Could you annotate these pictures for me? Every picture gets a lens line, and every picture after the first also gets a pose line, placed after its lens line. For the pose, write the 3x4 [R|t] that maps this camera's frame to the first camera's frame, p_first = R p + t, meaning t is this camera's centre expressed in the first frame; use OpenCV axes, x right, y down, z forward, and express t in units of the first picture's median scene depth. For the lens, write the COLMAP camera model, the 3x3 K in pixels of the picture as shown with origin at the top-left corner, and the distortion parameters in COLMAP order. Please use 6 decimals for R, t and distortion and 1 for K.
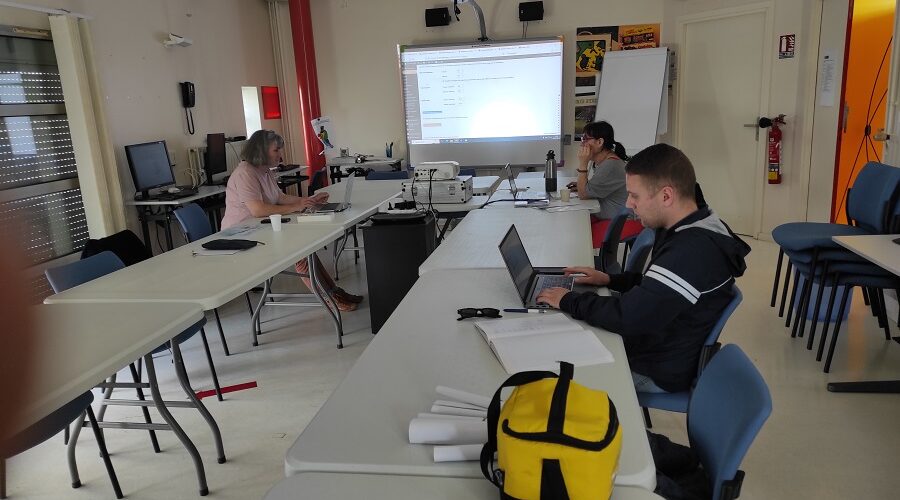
lens RADIAL K [[652.9, 0, 450.0], [0, 652.9, 250.0], [0, 0, 1]] dist [-0.000678, -0.000140]
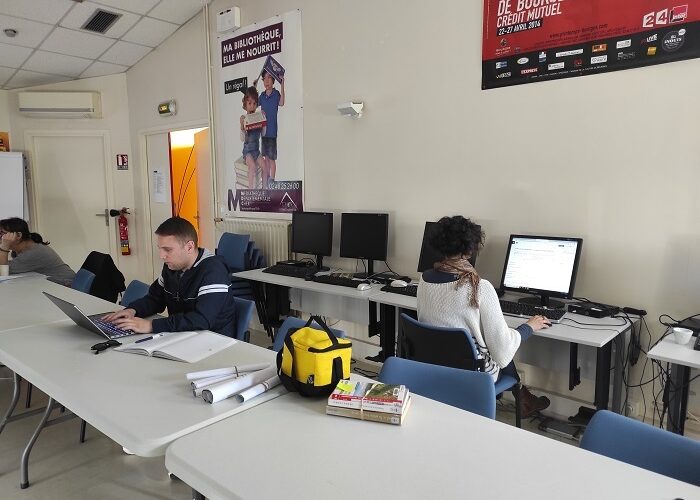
lens RADIAL K [[494.4, 0, 350.0], [0, 494.4, 250.0], [0, 0, 1]] dist [0.002347, 0.000747]
pose [[0.515084, -0.044916, 0.855962, -0.180224], [0.157947, 0.986499, -0.043280, 0.012120], [-0.842461, 0.157489, 0.515224, 0.026284]]
